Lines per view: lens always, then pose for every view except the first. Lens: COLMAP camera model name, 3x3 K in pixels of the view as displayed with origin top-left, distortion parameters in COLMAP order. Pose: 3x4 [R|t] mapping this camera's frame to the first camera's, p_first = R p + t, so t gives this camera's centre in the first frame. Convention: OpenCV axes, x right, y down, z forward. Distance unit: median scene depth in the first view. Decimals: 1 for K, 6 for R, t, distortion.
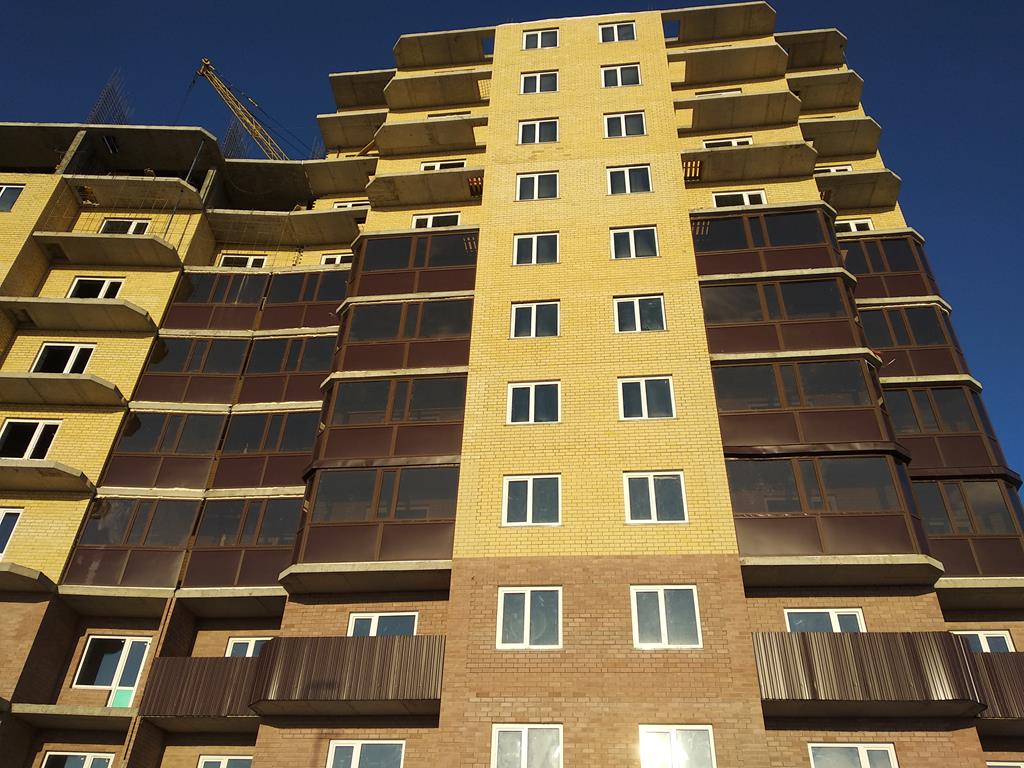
lens RADIAL K [[787.5, 0, 509.8], [0, 787.5, 385.7], [0, 0, 1]] dist [0.057164, -0.053586]
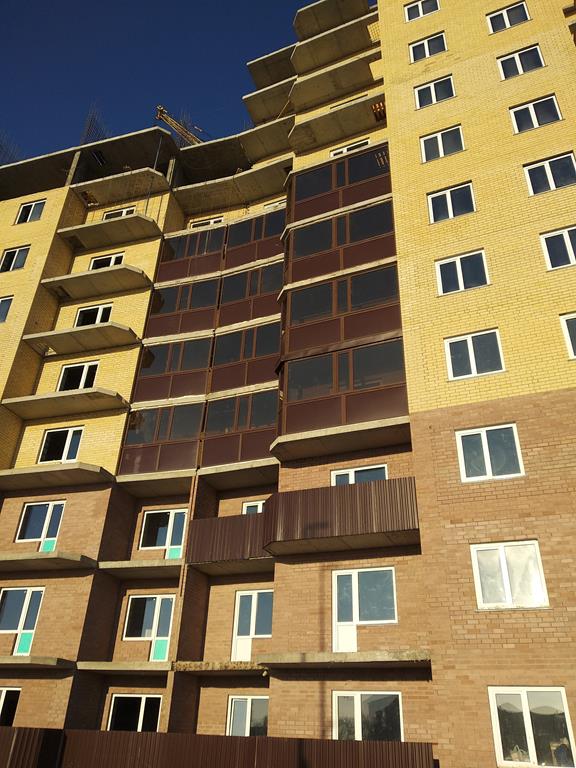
lens RADIAL K [[590.6, 0, 287.1], [0, 590.6, 386.5], [0, 0, 1]] dist [0.057164, -0.053586]
pose [[0.957083, -0.148952, -0.248606, -0.020079], [0.169777, 0.983375, 0.064420, 0.082627], [0.234878, -0.103862, 0.966460, 0.115834]]
